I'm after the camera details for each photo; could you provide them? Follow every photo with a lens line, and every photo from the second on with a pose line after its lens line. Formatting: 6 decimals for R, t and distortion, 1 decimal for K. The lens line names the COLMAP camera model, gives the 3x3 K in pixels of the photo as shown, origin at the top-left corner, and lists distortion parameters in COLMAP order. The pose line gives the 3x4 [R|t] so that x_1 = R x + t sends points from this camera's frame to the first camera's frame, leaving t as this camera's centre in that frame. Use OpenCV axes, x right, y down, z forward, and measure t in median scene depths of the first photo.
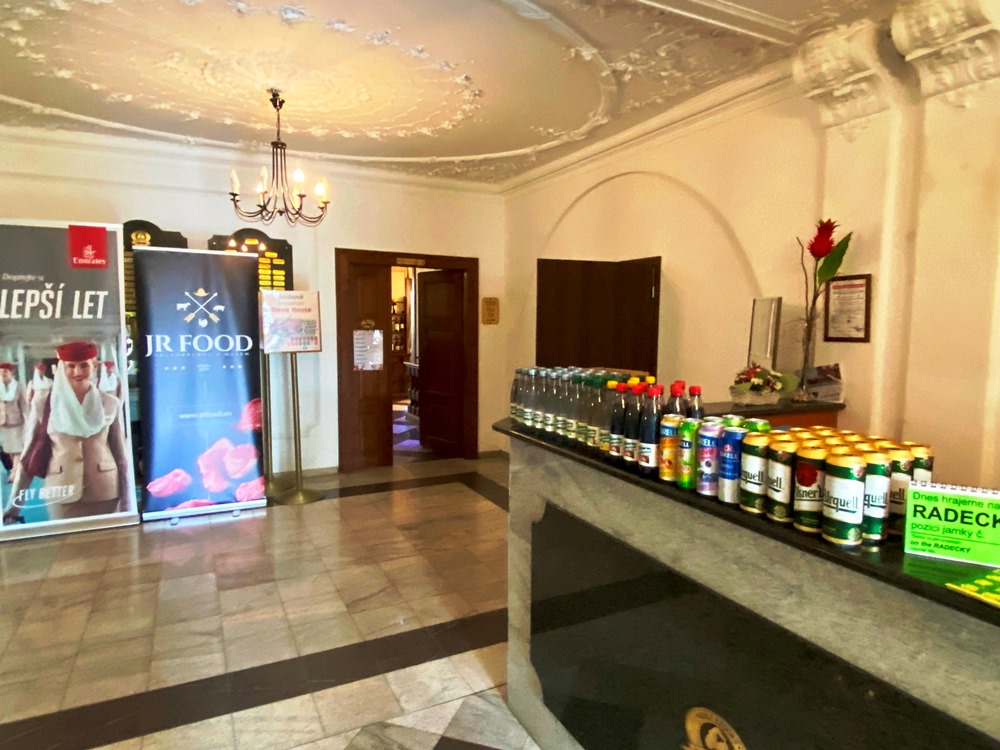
lens RADIAL K [[613.3, 0, 516.2], [0, 613.3, 378.7], [0, 0, 1]] dist [0.008067, -0.020935]
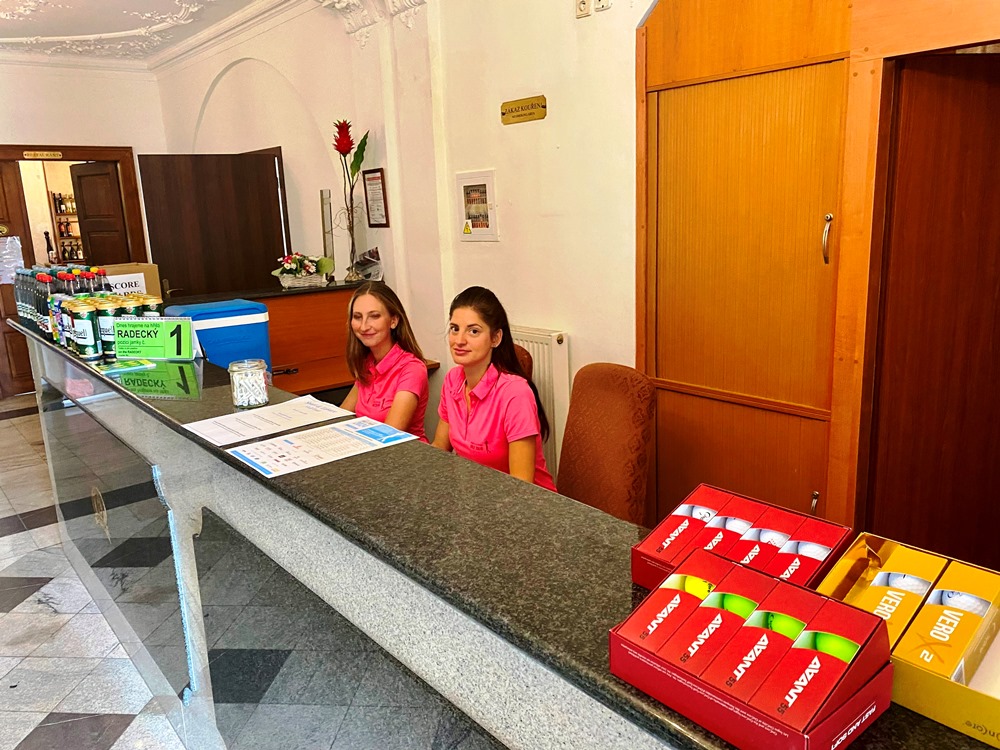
lens RADIAL K [[783.9, 0, 495.8], [0, 783.9, 368.4], [0, 0, 1]] dist [0.015267, -0.016523]
pose [[0.977411, -0.091896, 0.190325, 0.290344], [0.069603, 0.990248, 0.120682, 0.026023], [-0.199559, -0.104709, 0.974275, -0.333859]]
